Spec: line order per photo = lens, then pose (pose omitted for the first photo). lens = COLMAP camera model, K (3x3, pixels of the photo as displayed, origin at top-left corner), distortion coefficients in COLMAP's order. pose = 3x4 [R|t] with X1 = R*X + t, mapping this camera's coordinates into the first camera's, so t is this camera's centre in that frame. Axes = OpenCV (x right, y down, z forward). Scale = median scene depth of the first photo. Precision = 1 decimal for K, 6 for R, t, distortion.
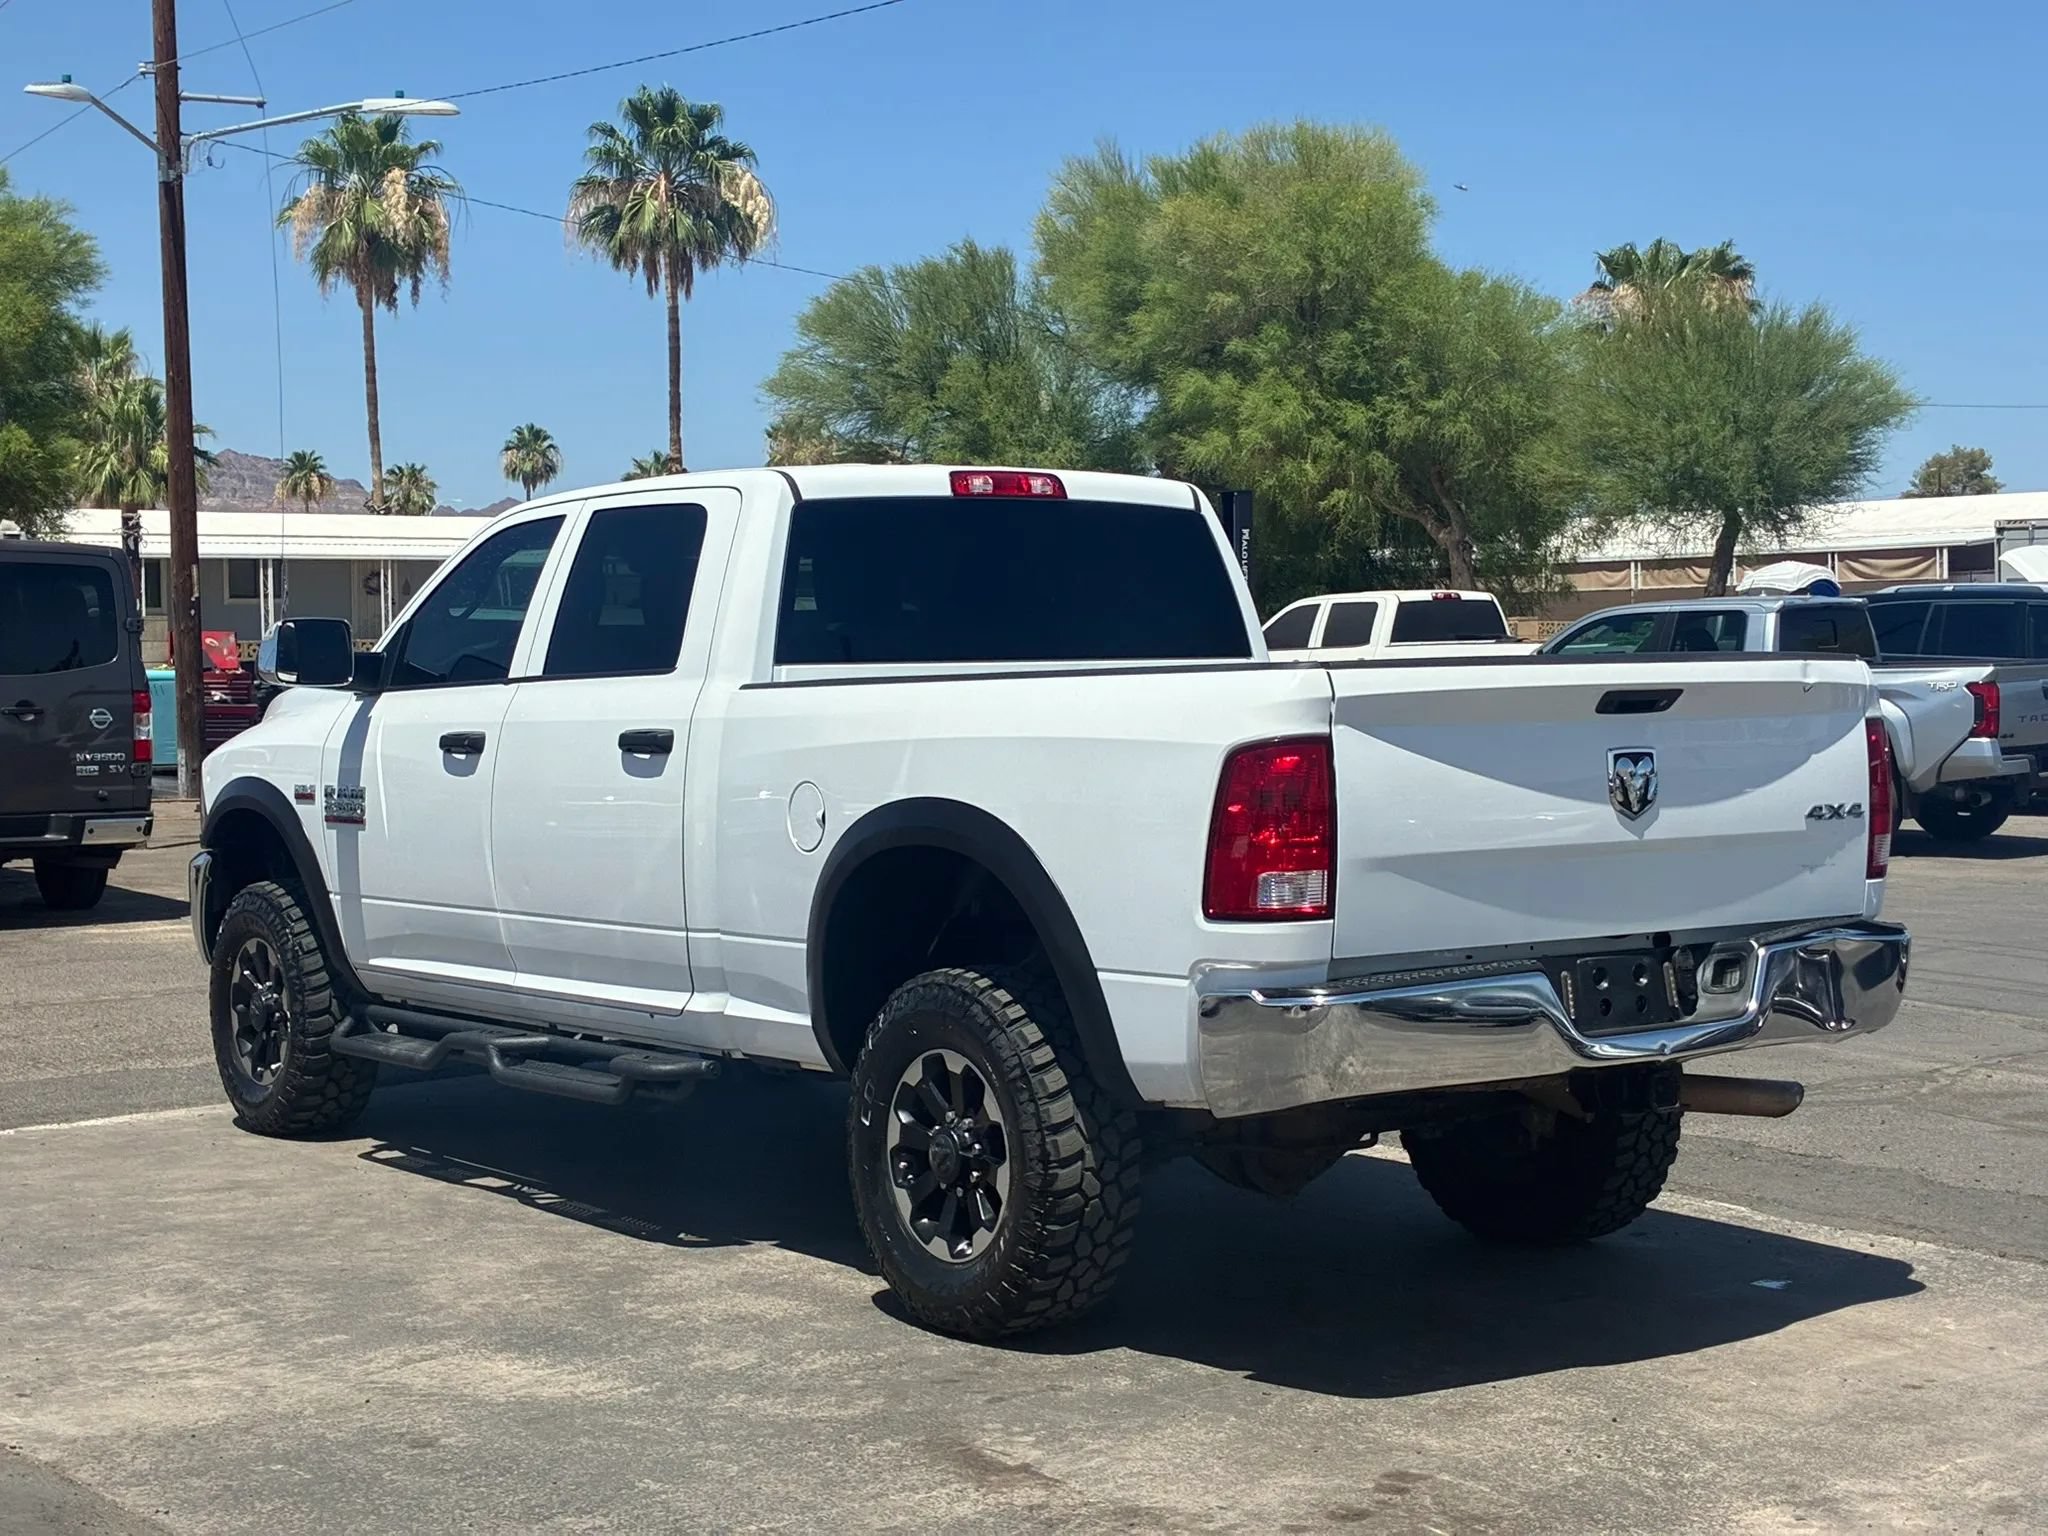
lens RADIAL K [[3124.6, 0, 1025.1], [0, 3124.6, 768.2], [0, 0, 1]] dist [0.044278, 0.000000]
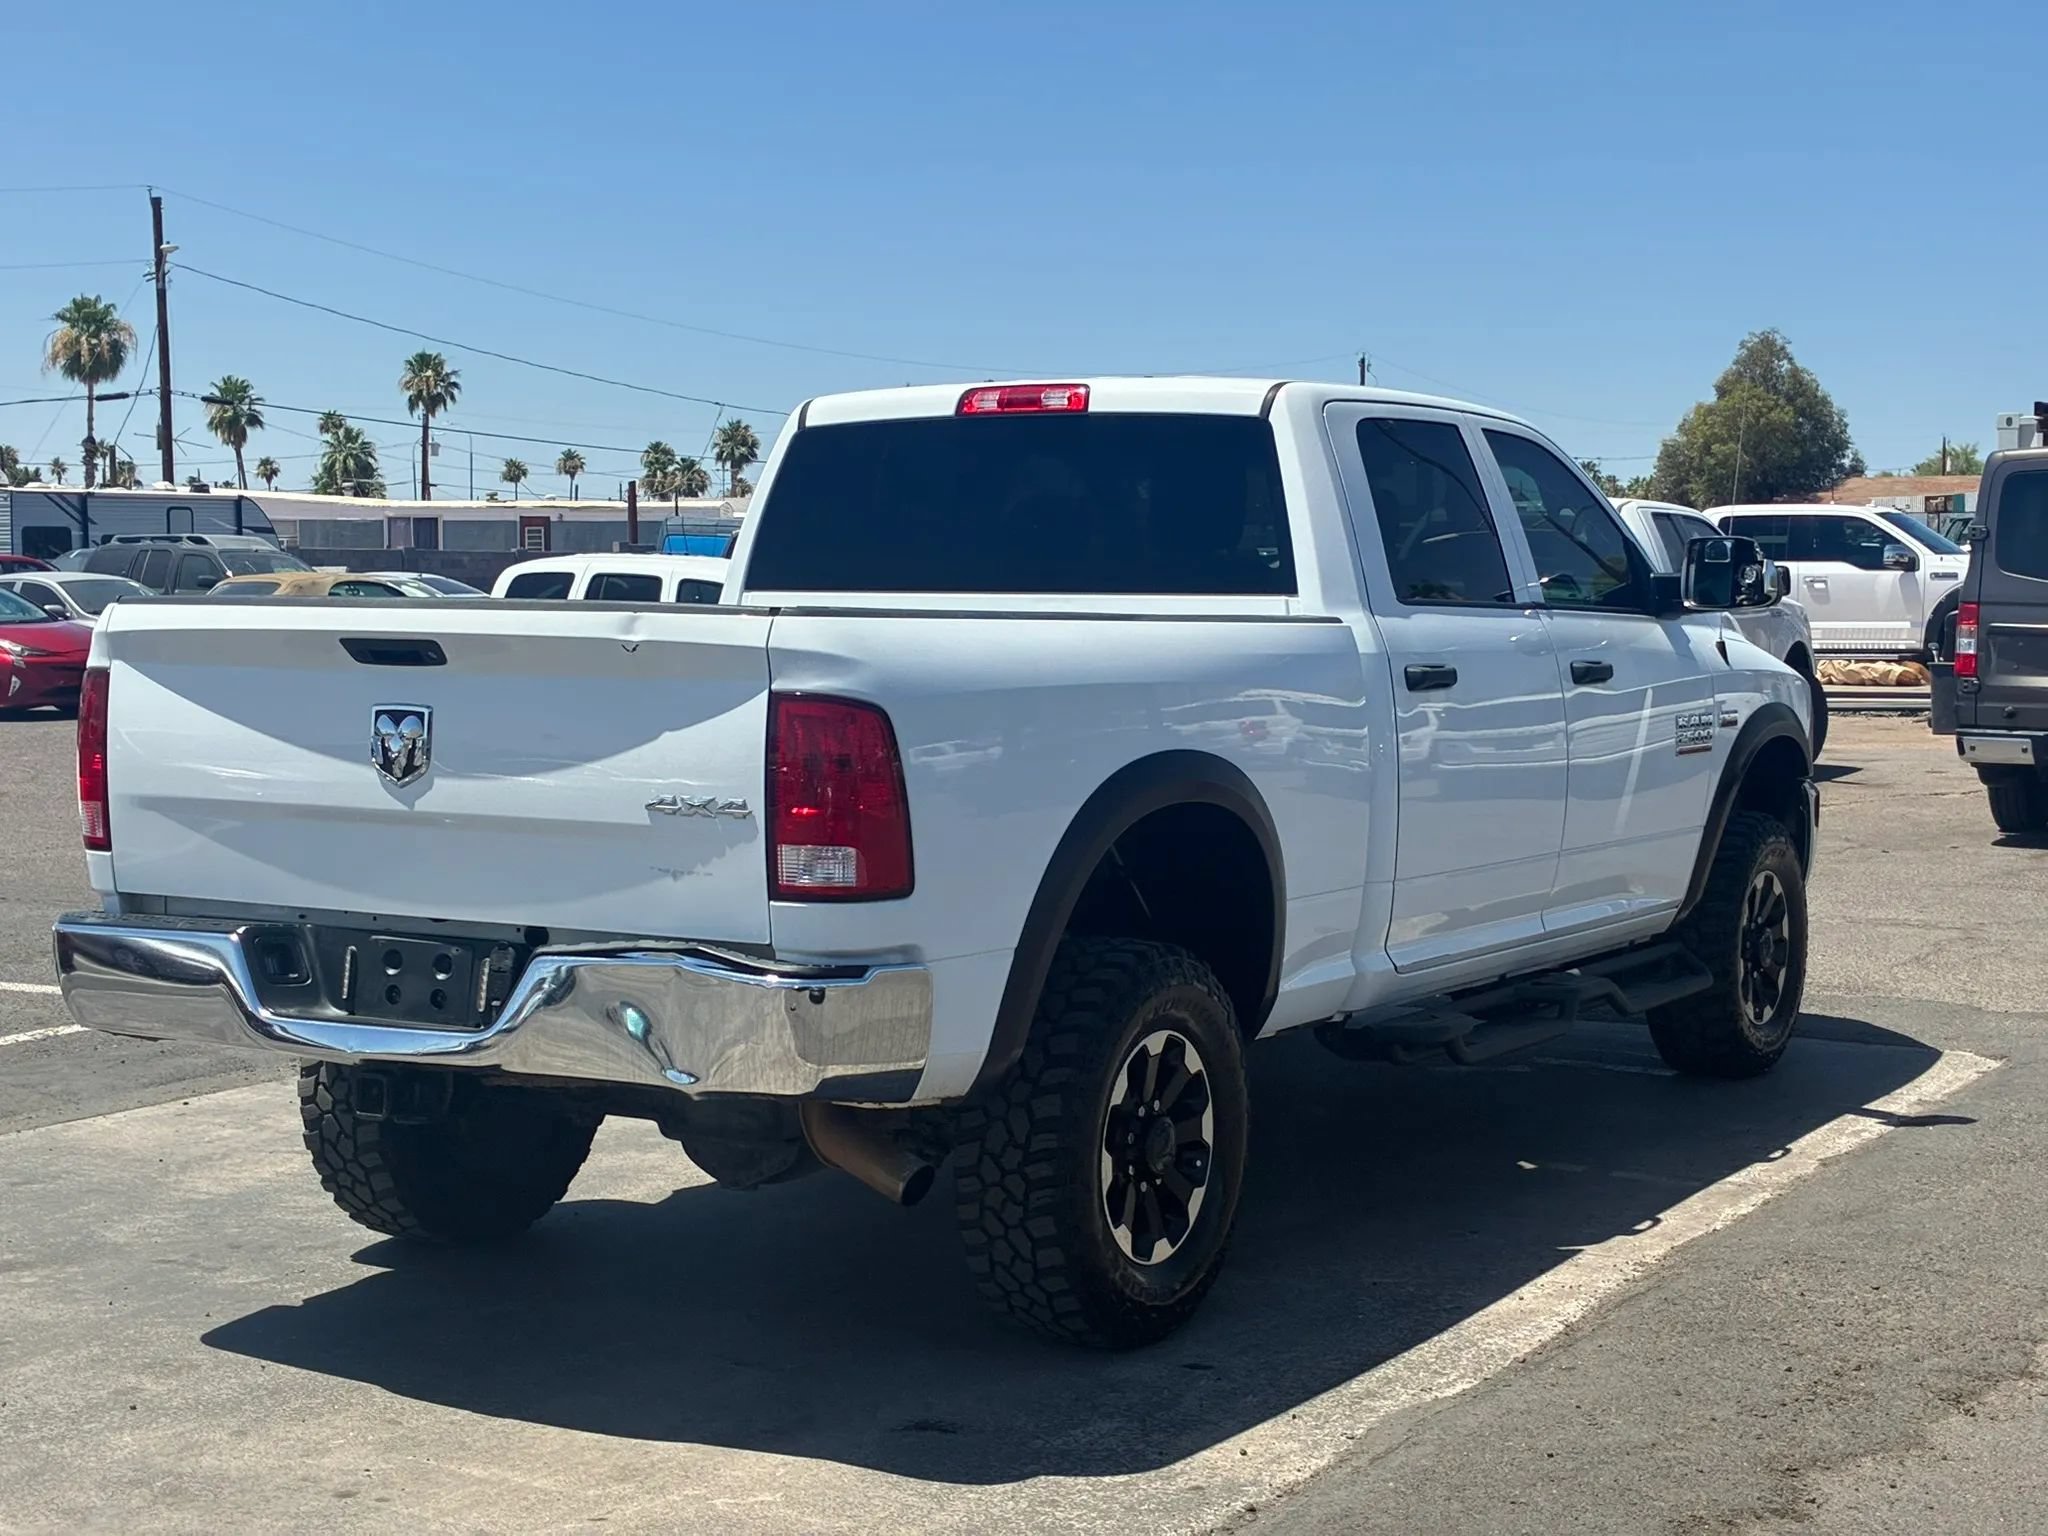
lens RADIAL K [[3124.6, 0, 1036.3], [0, 3124.6, 780.8], [0, 0, 1]] dist [0.044278, 0.000000]
pose [[0.391346, 0.077628, -0.916964, 0.826759], [-0.042847, 0.996892, 0.066108, -0.039303], [0.919246, 0.013418, 0.393456, 0.631971]]
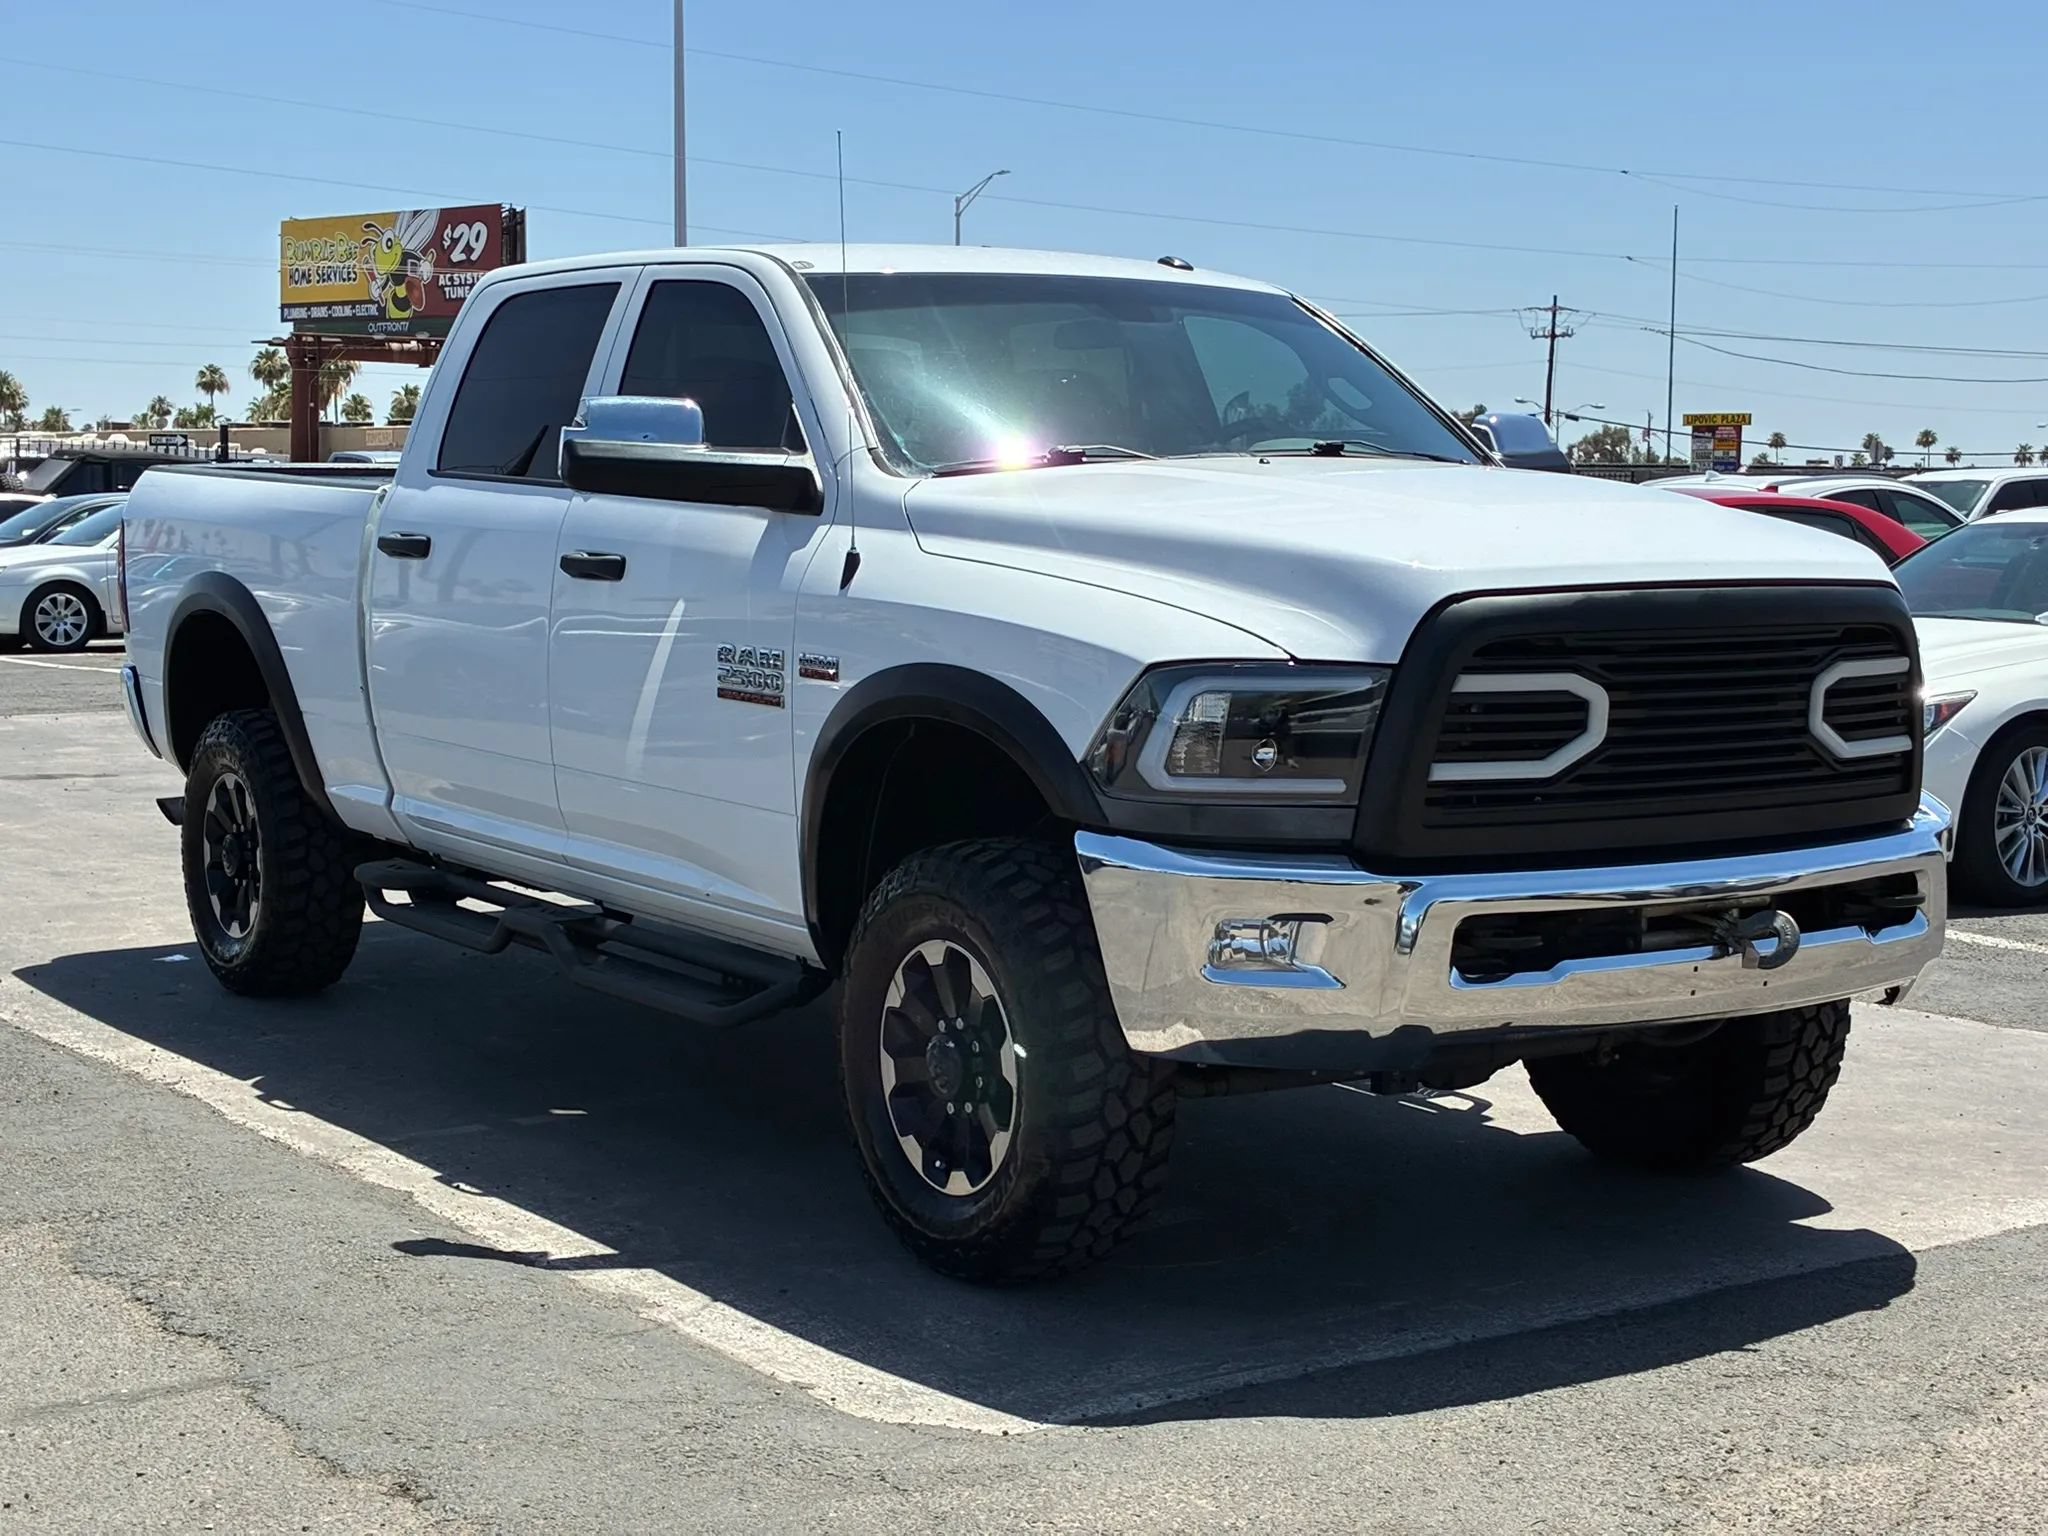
lens RADIAL K [[3124.6, 0, 1038.4], [0, 3124.6, 748.1], [0, 0, 1]] dist [0.044278, 0.000000]
pose [[-0.999418, 0.001353, 0.034095, -0.142890], [0.005607, 0.992145, 0.124964, -0.069822], [-0.033658, 0.125082, -0.991575, 1.979597]]
